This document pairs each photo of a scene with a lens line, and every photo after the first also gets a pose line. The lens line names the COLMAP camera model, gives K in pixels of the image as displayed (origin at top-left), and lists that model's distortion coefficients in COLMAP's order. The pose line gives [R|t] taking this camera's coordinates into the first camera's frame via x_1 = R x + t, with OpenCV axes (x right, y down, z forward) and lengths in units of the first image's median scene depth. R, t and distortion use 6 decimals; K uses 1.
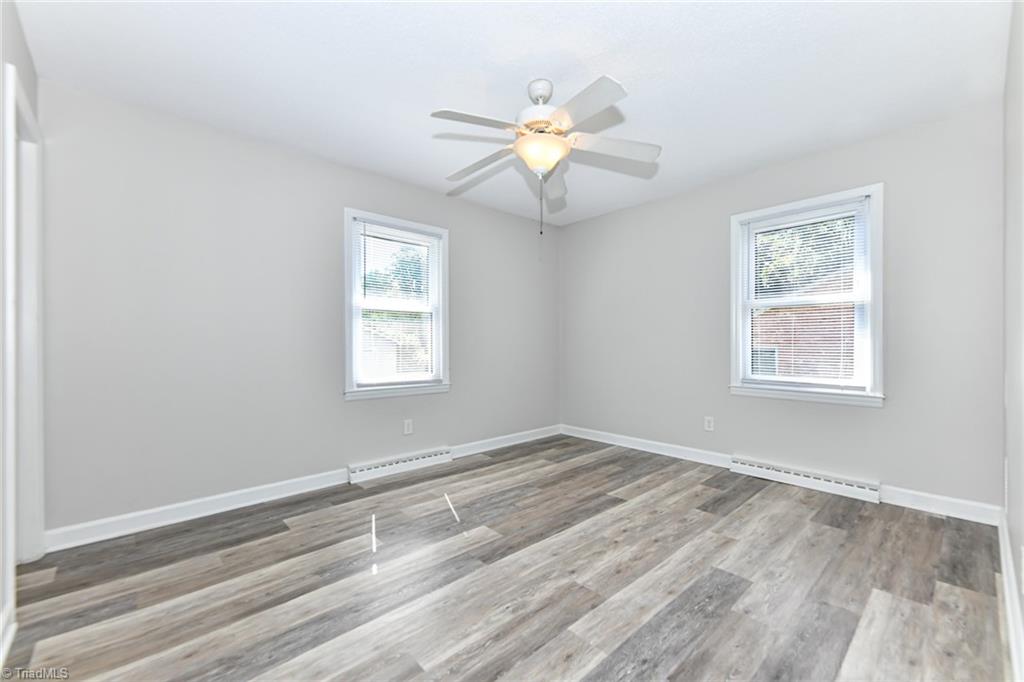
lens RADIAL K [[416.9, 0, 517.9], [0, 416.9, 346.7], [0, 0, 1]] dist [0.023105, -0.007639]
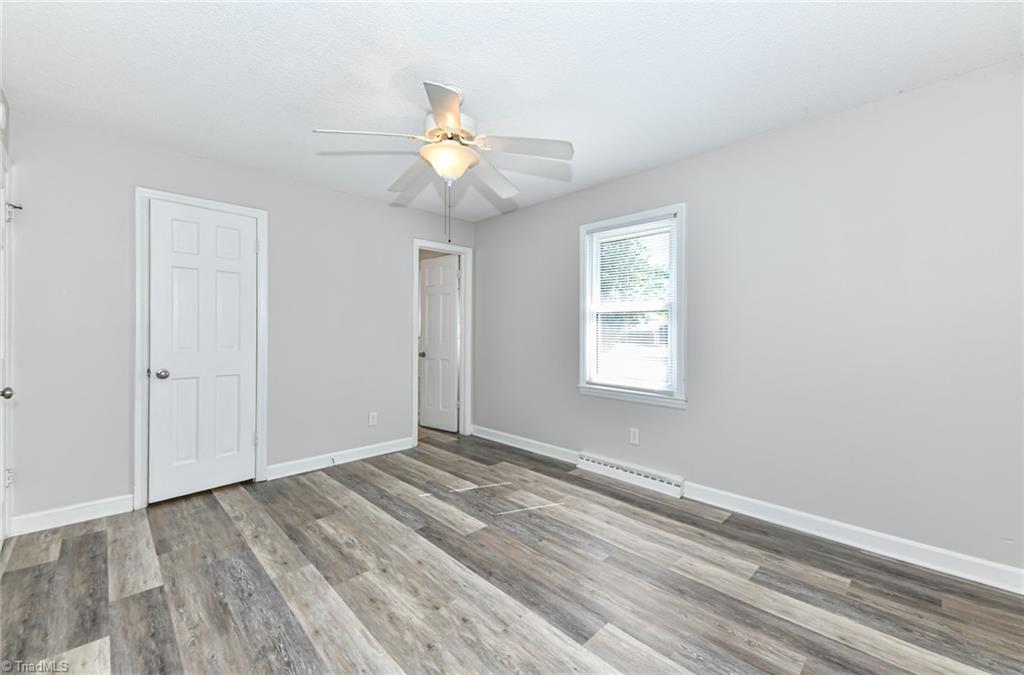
lens RADIAL K [[412.6, 0, 512.0], [0, 412.6, 337.5], [0, 0, 1]] dist [0.016764, -0.000681]
pose [[0.024374, 0.022718, -0.999445, 0.895404], [-0.010633, 0.999691, 0.022464, -0.062215], [0.999646, 0.010079, 0.024608, 0.982533]]
